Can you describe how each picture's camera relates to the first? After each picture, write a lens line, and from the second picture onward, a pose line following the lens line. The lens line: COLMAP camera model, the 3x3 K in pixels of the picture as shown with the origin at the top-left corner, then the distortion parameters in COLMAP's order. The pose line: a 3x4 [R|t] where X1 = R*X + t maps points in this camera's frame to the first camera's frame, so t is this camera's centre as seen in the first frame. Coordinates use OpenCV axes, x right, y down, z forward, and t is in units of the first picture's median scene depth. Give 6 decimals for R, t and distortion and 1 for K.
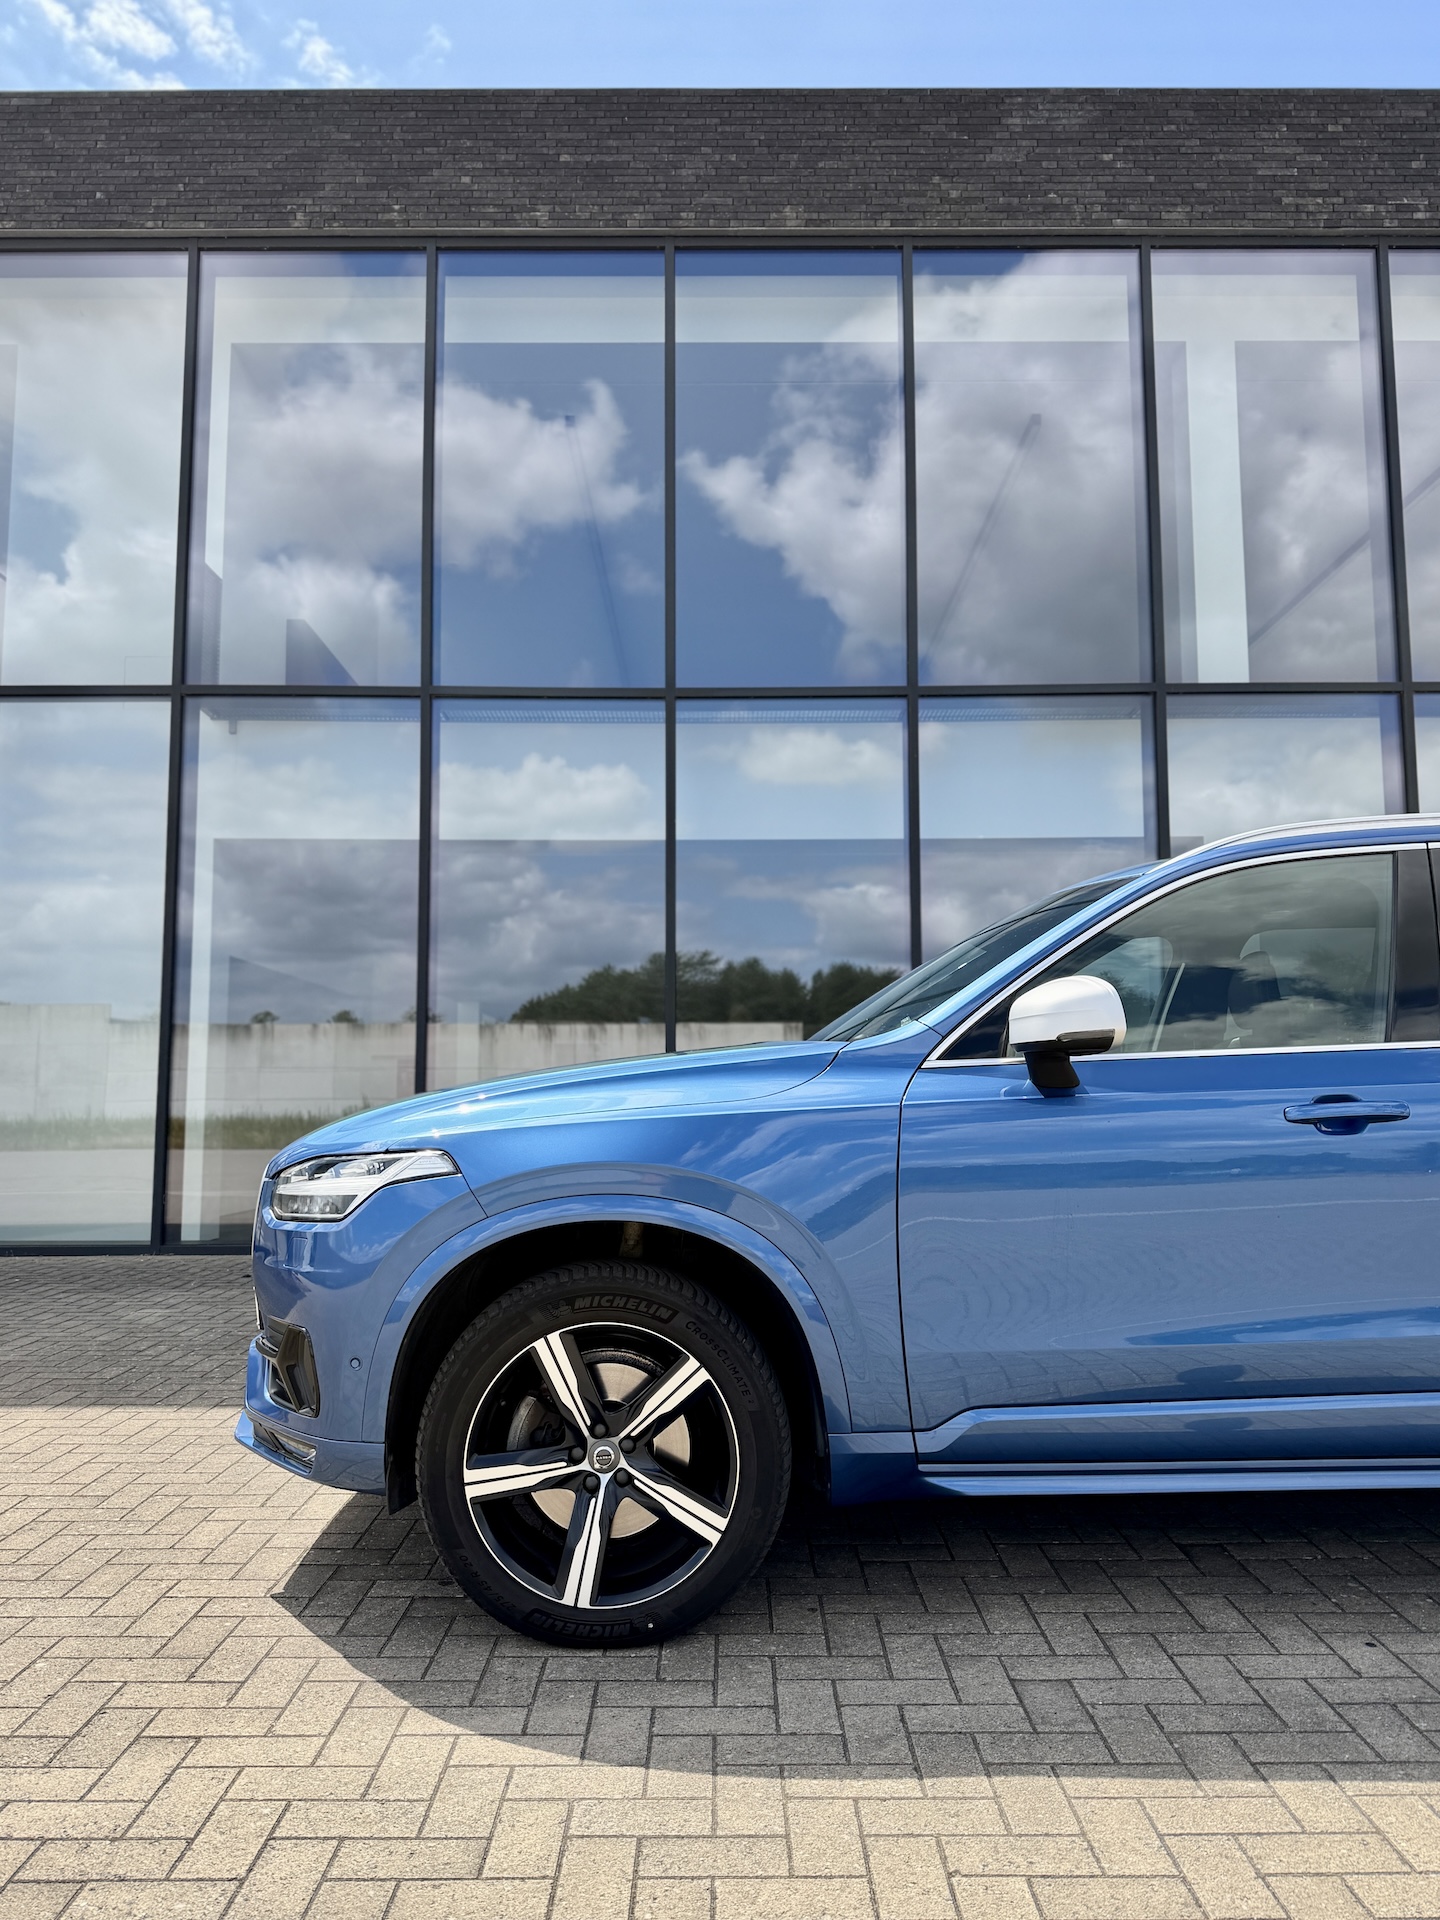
lens RADIAL K [[1401.8, 0, 717.1], [0, 1401.8, 942.8], [0, 0, 1]] dist [0.033881, -0.039487]
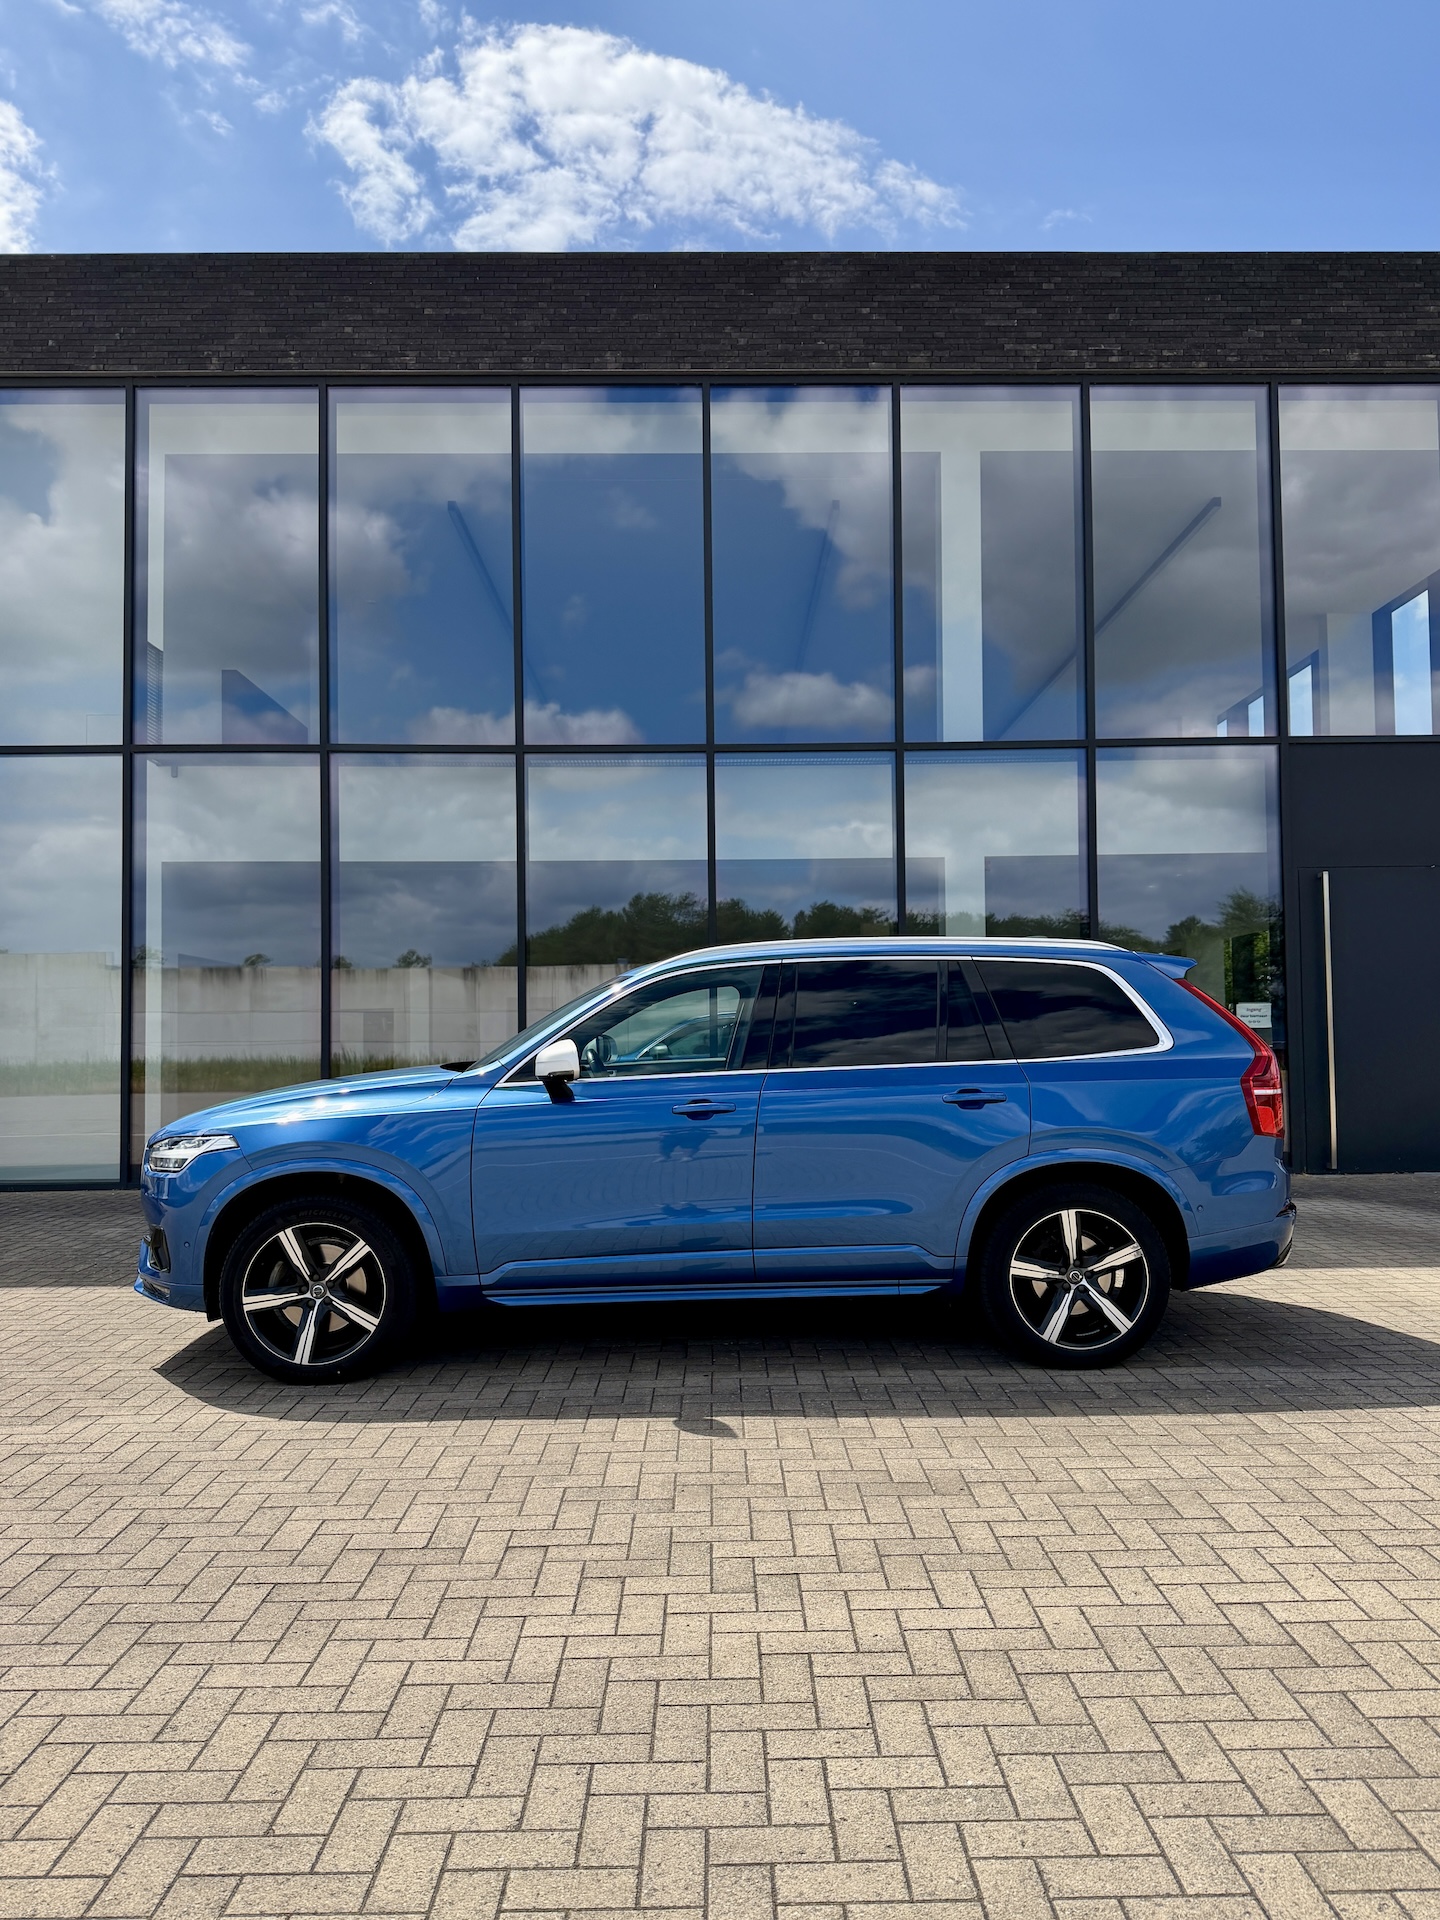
lens RADIAL K [[1365.4, 0, 726.3], [0, 1365.4, 969.5], [0, 0, 1]] dist [0.033045, -0.050847]
pose [[0.999806, -0.008563, 0.017712, 0.138985], [0.007415, 0.997927, 0.063934, -0.059465], [-0.018223, -0.063791, 0.997797, -0.266157]]
